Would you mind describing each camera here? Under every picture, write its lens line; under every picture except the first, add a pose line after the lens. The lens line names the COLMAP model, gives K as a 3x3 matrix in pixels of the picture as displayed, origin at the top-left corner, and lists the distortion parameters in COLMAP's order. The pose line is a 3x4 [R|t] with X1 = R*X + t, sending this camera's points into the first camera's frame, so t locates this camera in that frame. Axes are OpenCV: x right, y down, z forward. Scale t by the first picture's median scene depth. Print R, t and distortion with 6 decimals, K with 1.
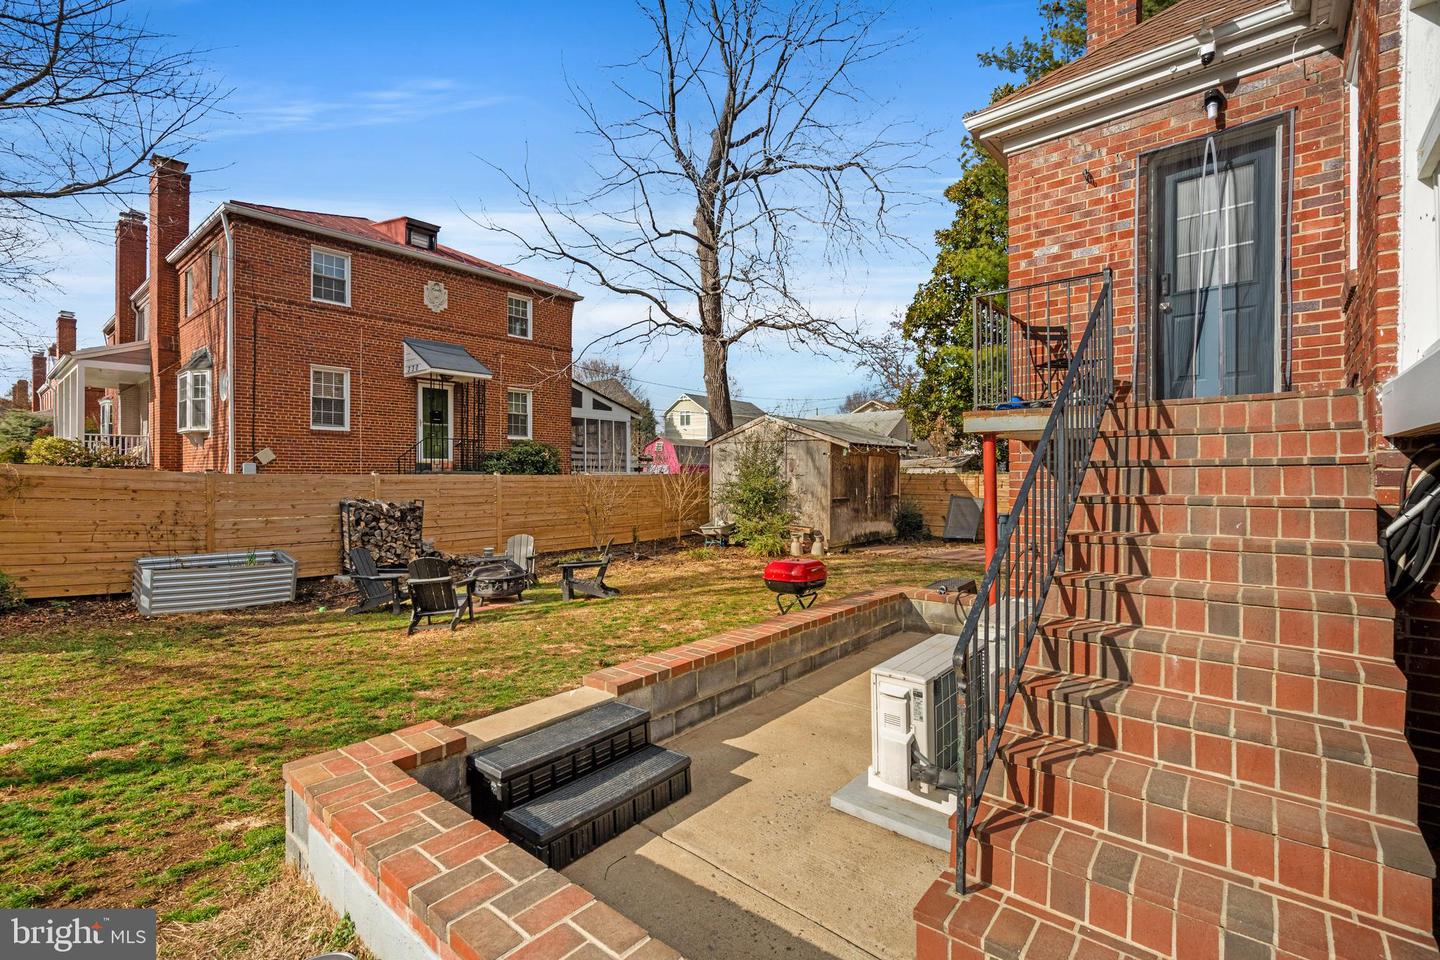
lens RADIAL K [[637.2, 0, 715.1], [0, 637.2, 474.6], [0, 0, 1]] dist [-0.010468, 0.001195]
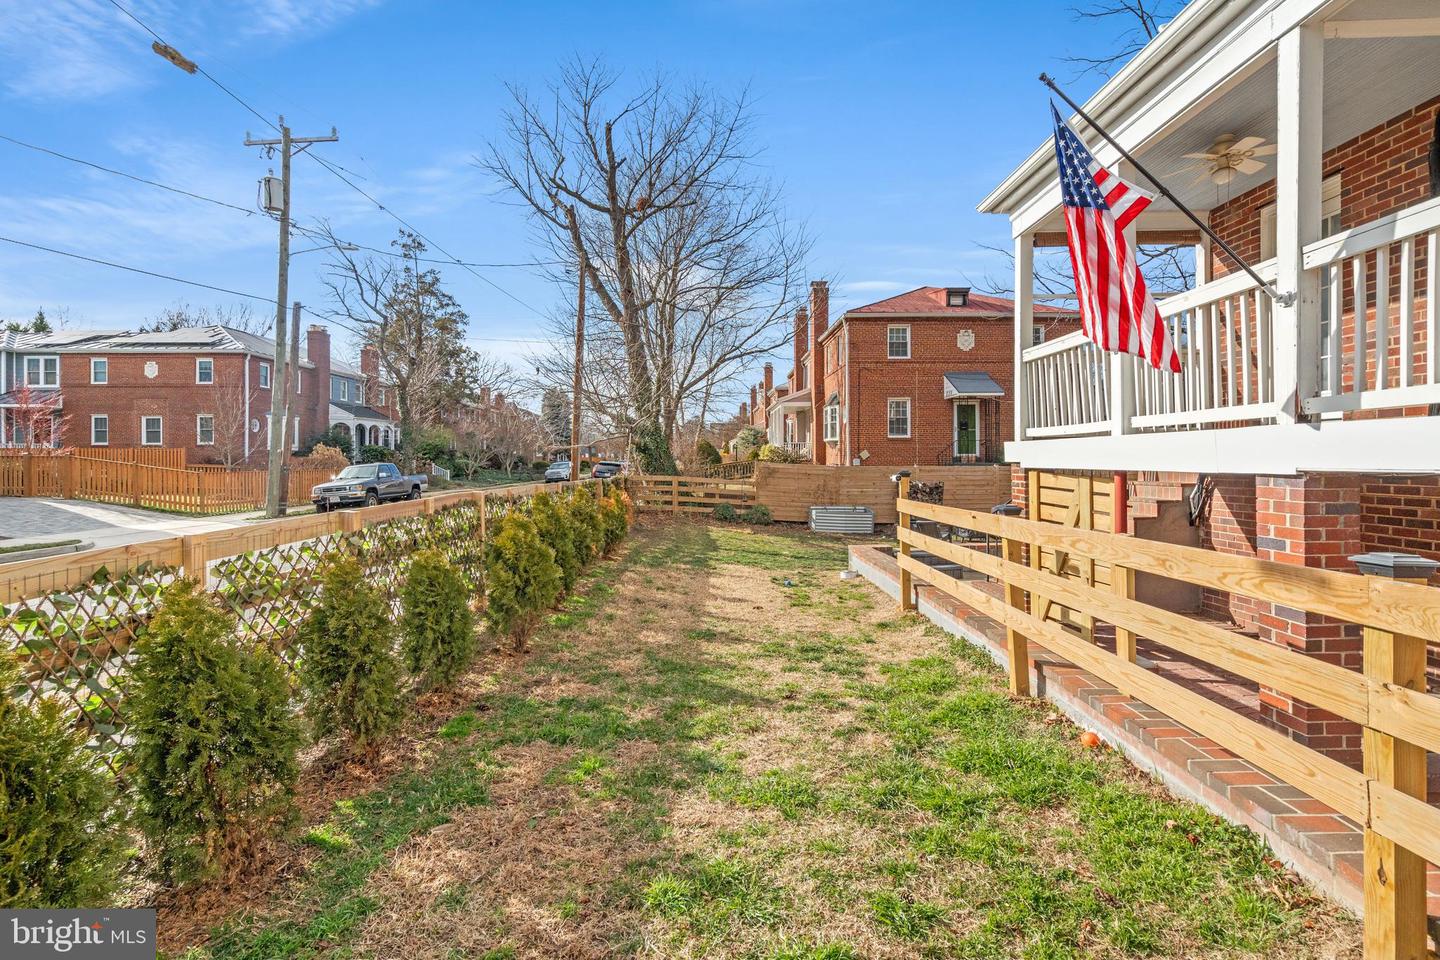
lens RADIAL K [[637.2, 0, 715.1], [0, 637.2, 474.6], [0, 0, 1]] dist [-0.010468, 0.001195]
pose [[0.644471, 0.010936, -0.764550, 0.314446], [0.004959, 0.999817, 0.018482, -0.009218], [0.764612, -0.015703, 0.644299, -0.378411]]
